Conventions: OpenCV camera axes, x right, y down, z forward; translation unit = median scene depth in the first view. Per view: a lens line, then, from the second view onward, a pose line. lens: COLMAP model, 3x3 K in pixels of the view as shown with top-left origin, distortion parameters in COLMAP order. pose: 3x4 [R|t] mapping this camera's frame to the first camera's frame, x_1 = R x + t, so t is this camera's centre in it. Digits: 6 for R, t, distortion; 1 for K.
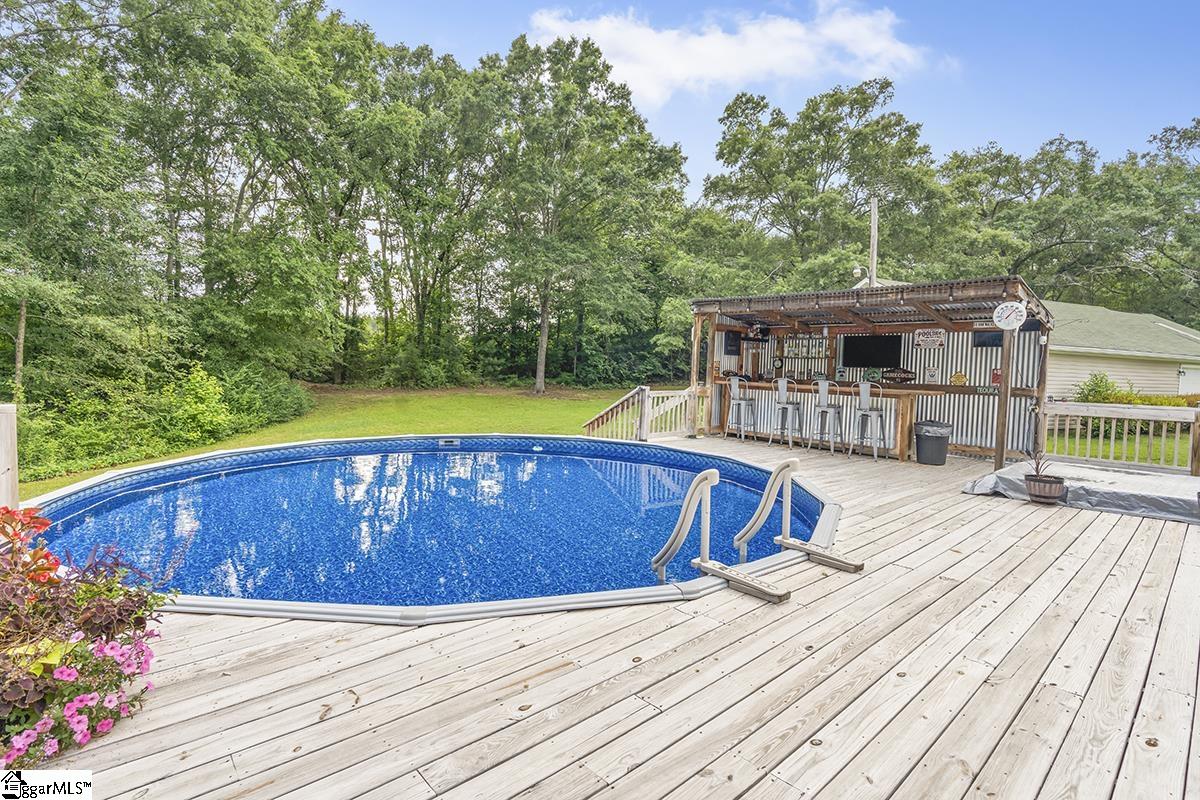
lens RADIAL K [[546.5, 0, 607.2], [0, 546.5, 389.6], [0, 0, 1]] dist [-0.005025, 0.000781]
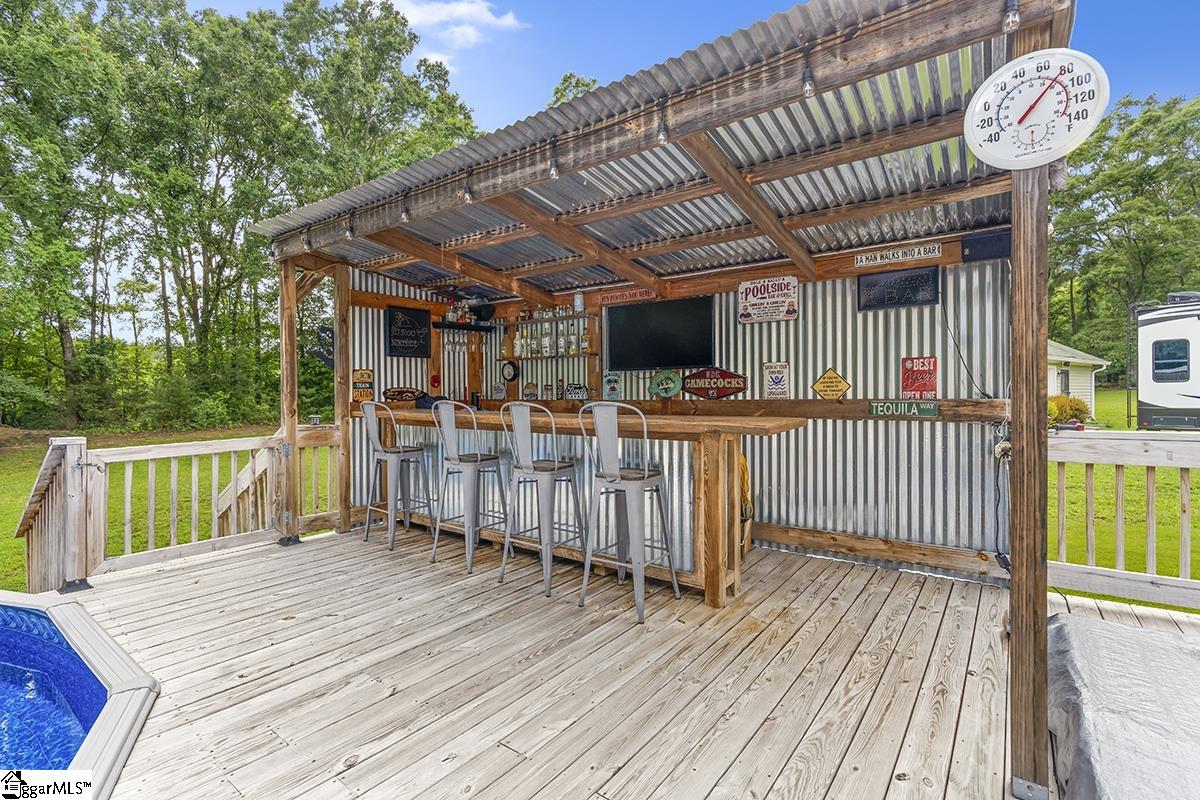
lens RADIAL K [[546.5, 0, 594.4], [0, 546.5, 397.2], [0, 0, 1]] dist [-0.005025, 0.000781]
pose [[0.980450, -0.040999, 0.192451, 0.339374], [0.046793, 0.998575, -0.025655, -0.006917], [-0.191125, 0.034159, 0.980971, 0.552309]]
